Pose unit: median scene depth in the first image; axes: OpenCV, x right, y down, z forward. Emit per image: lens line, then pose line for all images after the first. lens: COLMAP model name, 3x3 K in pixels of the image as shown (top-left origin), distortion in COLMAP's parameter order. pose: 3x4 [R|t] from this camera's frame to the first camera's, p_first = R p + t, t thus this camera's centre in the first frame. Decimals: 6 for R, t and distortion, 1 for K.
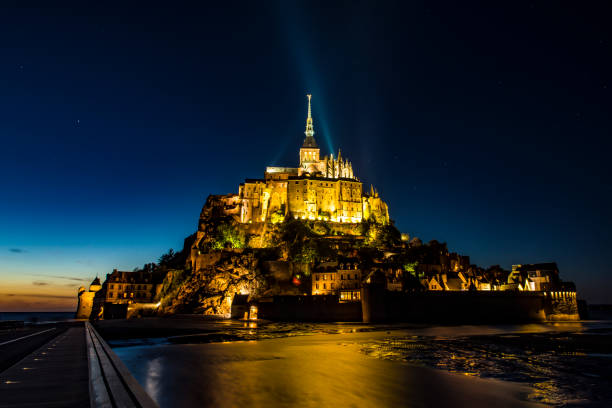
lens RADIAL K [[428.2, 0, 312.0], [0, 428.2, 192.2], [0, 0, 1]] dist [-0.001544, 0.000635]
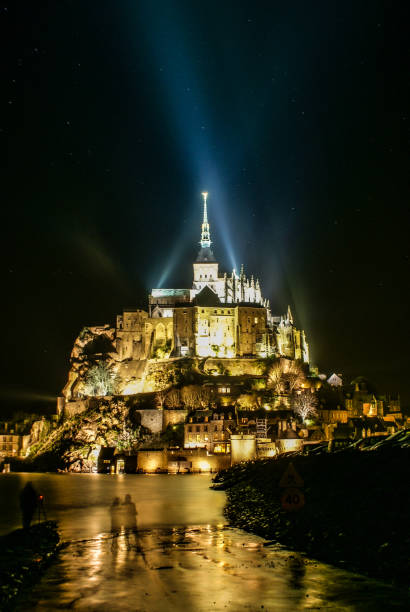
lens RADIAL K [[642.5, 0, 205.2], [0, 642.5, 346.2], [0, 0, 1]] dist [-0.138155, -0.002115]
pose [[0.995860, -0.021609, -0.088293, 0.108958], [0.028896, 0.996205, 0.082104, -0.054471], [0.086183, -0.084316, 0.992705, -0.211162]]
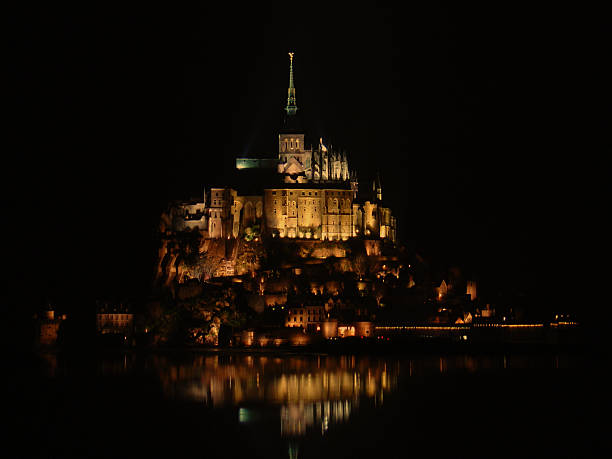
lens RADIAL K [[1796.8, 0, 306.0], [0, 1796.8, 229.5], [0, 0, 1]] dist [0.037912, 0.089510]
pose [[0.999386, -0.001515, -0.035018, 0.151656], [0.008758, 0.978171, 0.207616, -0.687642], [0.033939, -0.207795, 0.977584, -2.484811]]
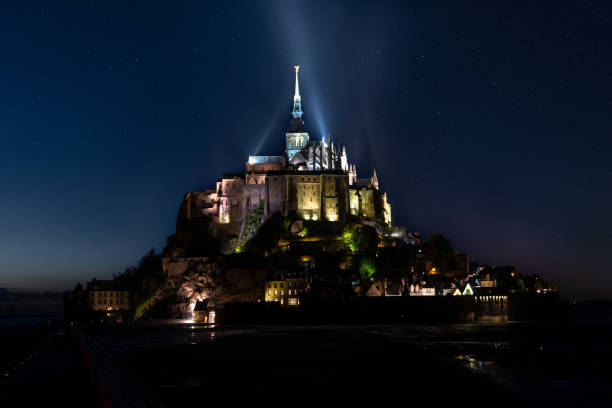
lens RADIAL K [[679.0, 0, 305.8], [0, 679.0, 214.7], [0, 0, 1]] dist [0.031448, 0.008954]
pose [[0.990381, -0.028351, -0.135434, 0.224528], [0.045461, 0.991119, 0.124963, -0.125027], [0.130689, -0.129918, 0.982874, -0.436748]]
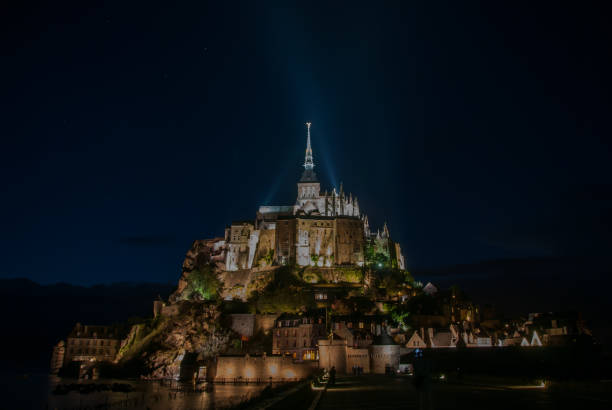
lens RADIAL K [[485.4, 0, 306.0], [0, 485.4, 205.0], [0, 0, 1]] dist [-0.136511, 0.131771]
pose [[0.991486, -0.038563, -0.124373, 0.126861], [0.030816, 0.997498, -0.063626, 0.005313], [0.126516, 0.059251, 0.990193, 0.031459]]
